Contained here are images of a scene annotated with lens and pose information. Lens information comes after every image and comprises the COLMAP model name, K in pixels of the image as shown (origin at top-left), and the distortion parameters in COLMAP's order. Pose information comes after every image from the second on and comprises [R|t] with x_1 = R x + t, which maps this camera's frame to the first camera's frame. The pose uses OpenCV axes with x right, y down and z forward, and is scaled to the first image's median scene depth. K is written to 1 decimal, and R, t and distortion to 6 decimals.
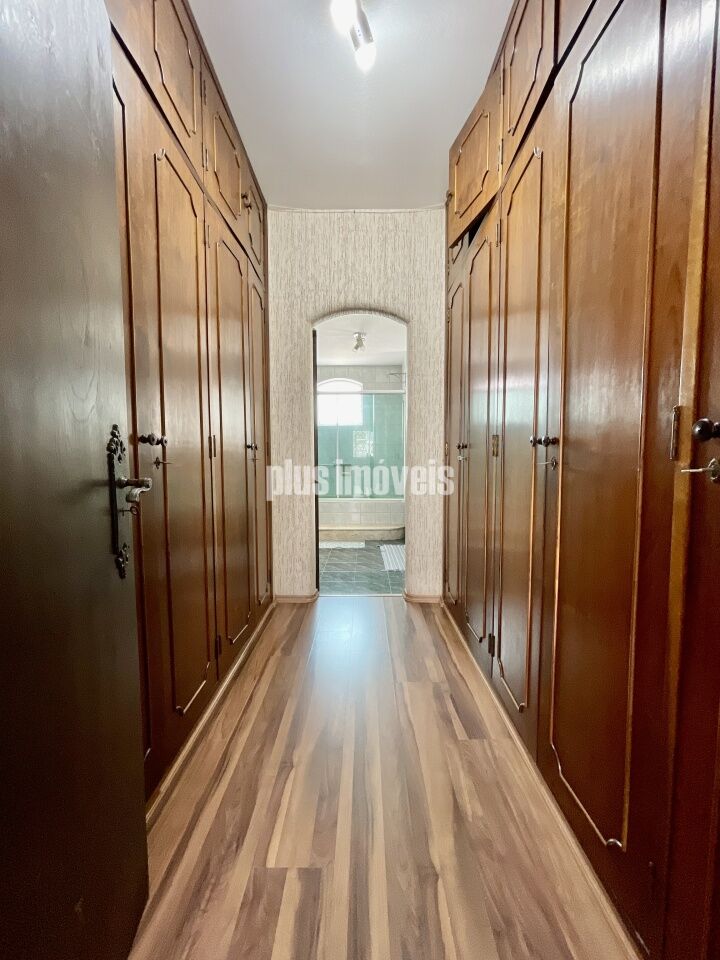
lens RADIAL K [[389.4, 0, 361.3], [0, 389.4, 483.1], [0, 0, 1]] dist [-0.002184, -0.000572]
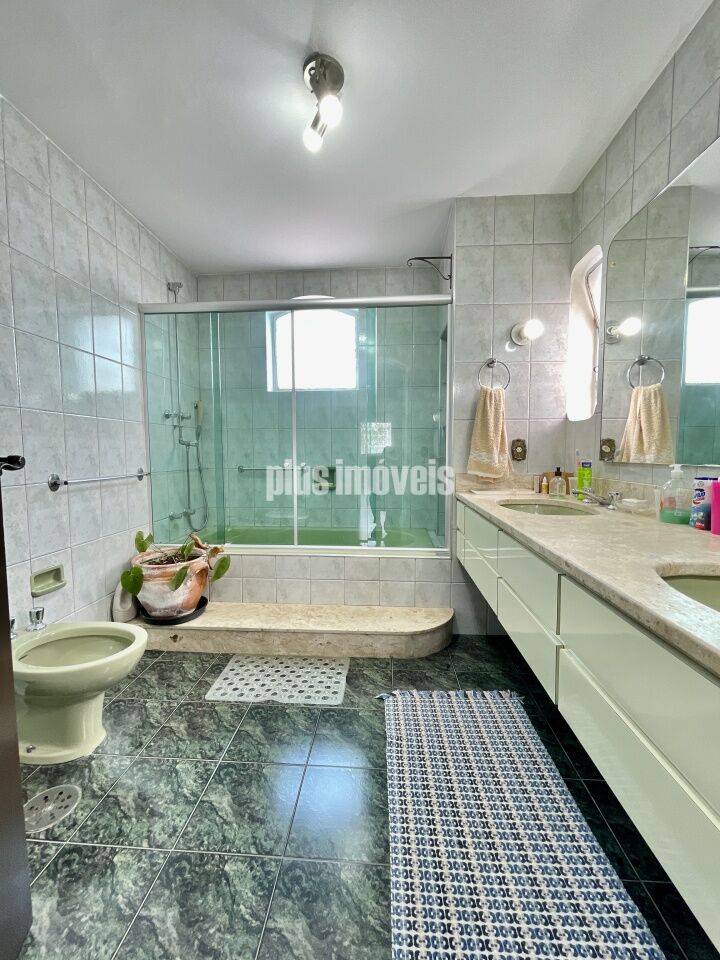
lens RADIAL K [[389.4, 0, 360.6], [0, 389.4, 480.0], [0, 0, 1]] dist [-0.002184, -0.000572]
pose [[0.997951, 0.009663, -0.063252, 0.042744], [-0.009436, 0.999948, 0.003898, -0.042772], [0.063286, -0.003293, 0.997990, 0.580536]]
